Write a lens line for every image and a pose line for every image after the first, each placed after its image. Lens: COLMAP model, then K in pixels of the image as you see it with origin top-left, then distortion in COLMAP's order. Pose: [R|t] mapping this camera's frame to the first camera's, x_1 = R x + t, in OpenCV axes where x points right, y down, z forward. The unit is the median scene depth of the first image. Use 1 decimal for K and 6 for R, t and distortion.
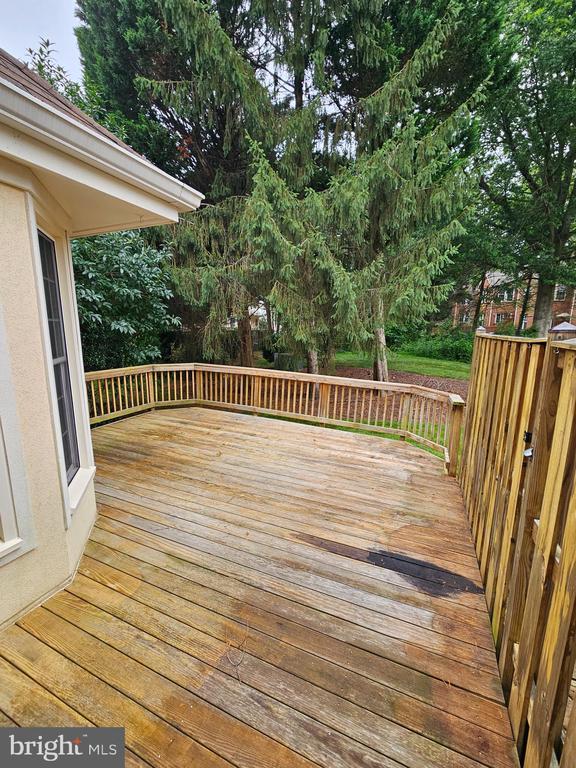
lens RADIAL K [[313.9, 0, 291.7], [0, 313.9, 384.1], [0, 0, 1]] dist [-0.001631, -0.000027]
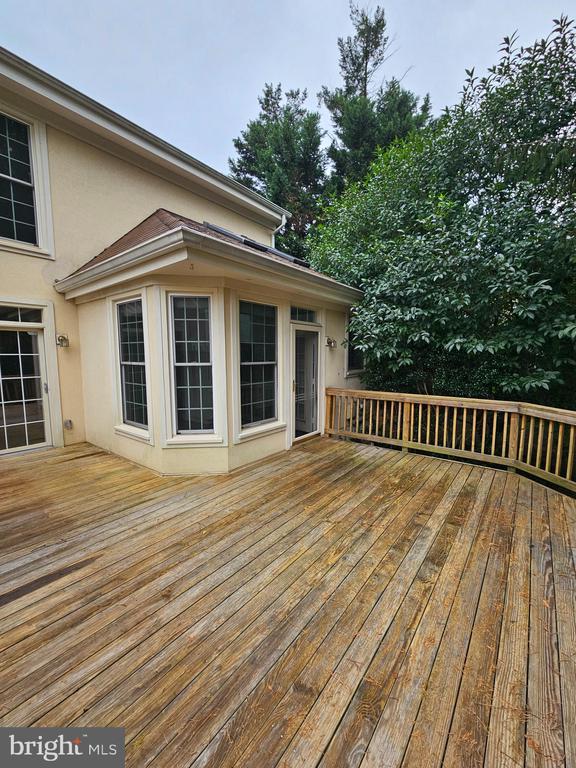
lens RADIAL K [[313.9, 0, 291.7], [0, 313.9, 384.1], [0, 0, 1]] dist [-0.001631, -0.000027]
pose [[-0.250809, 0.082148, -0.964545, 0.401906], [-0.171771, 0.976805, 0.127857, -0.136288], [0.952675, 0.197749, -0.230881, 0.922941]]
